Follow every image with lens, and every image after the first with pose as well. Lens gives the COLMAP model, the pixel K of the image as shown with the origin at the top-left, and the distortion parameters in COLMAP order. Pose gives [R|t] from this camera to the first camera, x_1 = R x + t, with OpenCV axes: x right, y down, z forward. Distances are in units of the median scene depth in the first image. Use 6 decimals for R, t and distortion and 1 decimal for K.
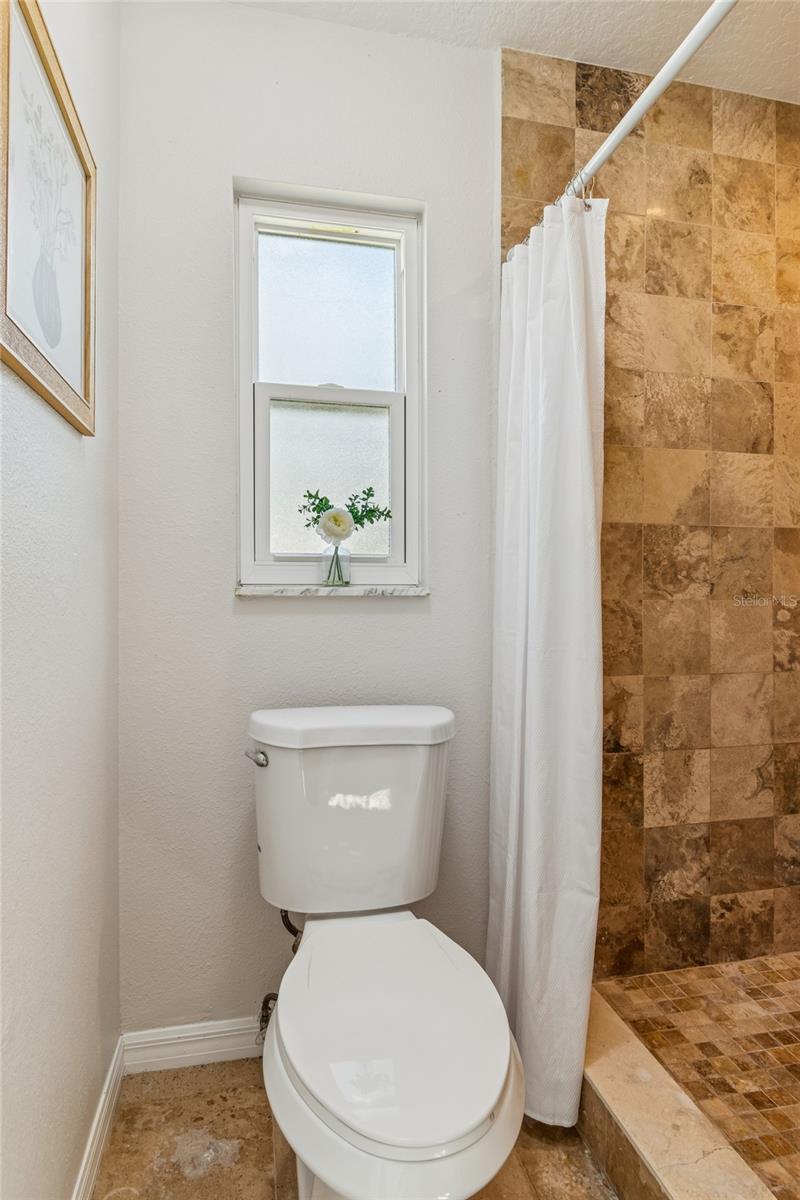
lens RADIAL K [[641.4, 0, 395.1], [0, 641.4, 587.6], [0, 0, 1]] dist [0.005871, -0.006183]
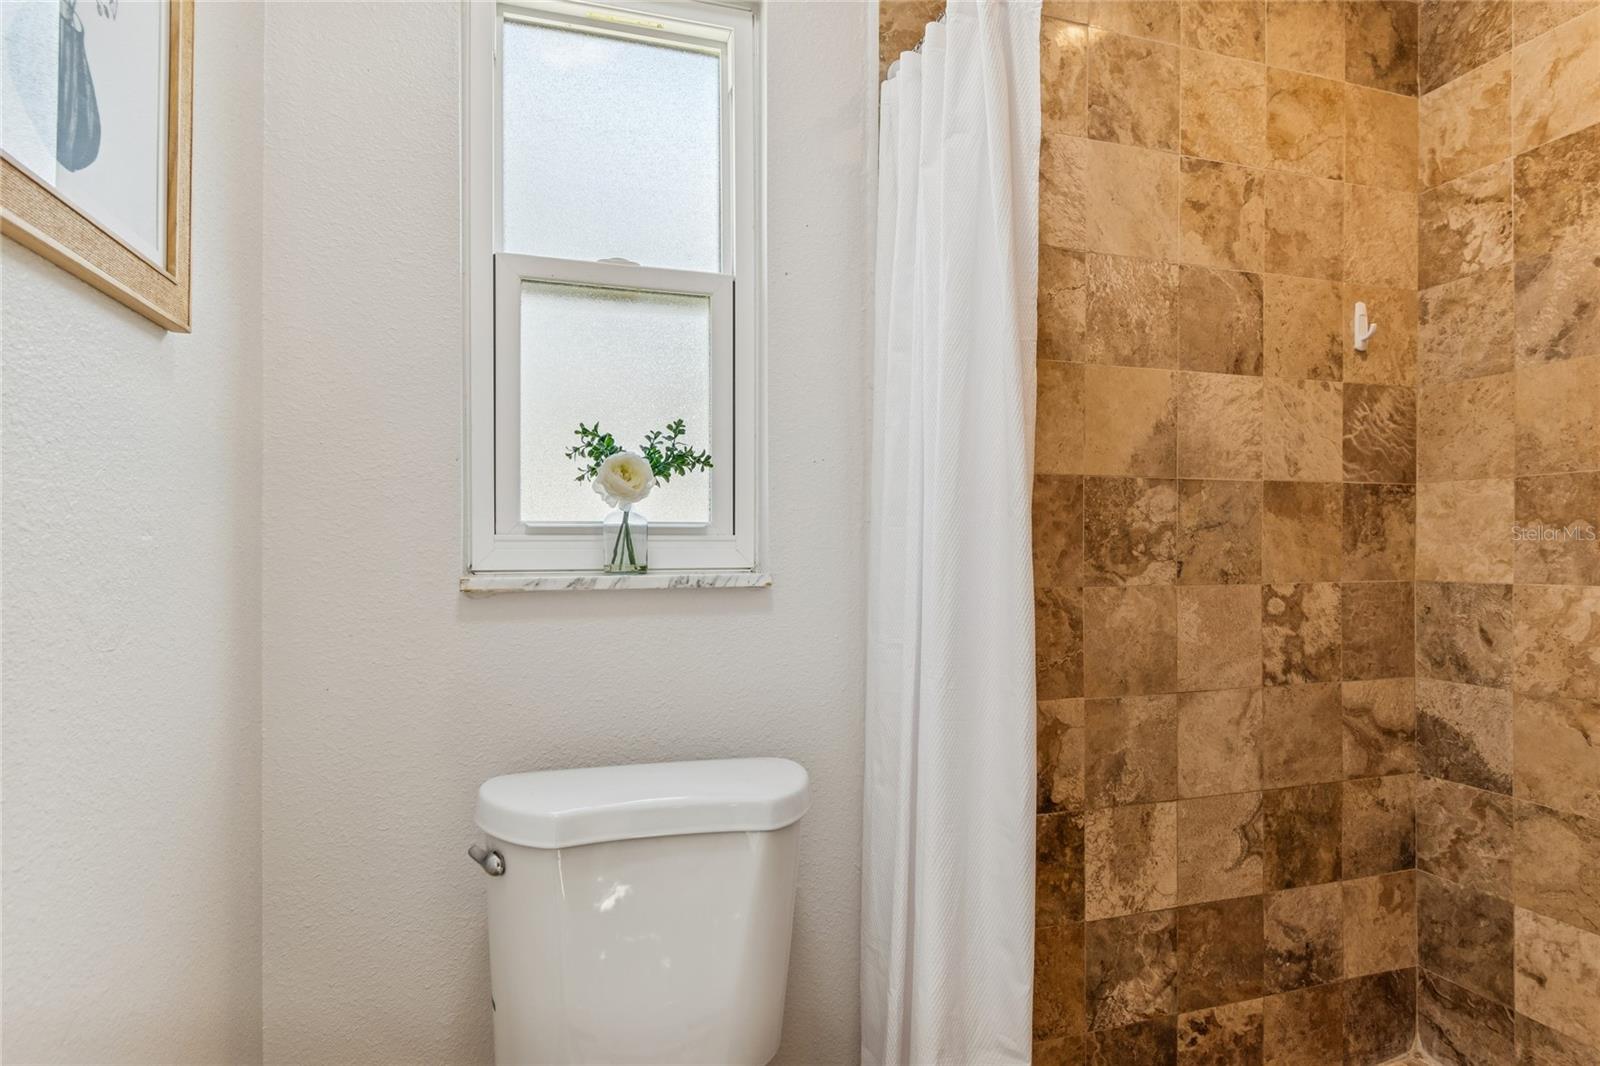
lens RADIAL K [[855.2, 0, 791.3], [0, 855.2, 543.0], [0, 0, 1]] dist [0.005871, -0.006183]
pose [[0.997551, 0.000795, 0.069944, 0.011922], [-0.000832, 1.000000, 0.000490, -0.028167], [-0.069943, -0.000547, 0.997551, 0.114461]]
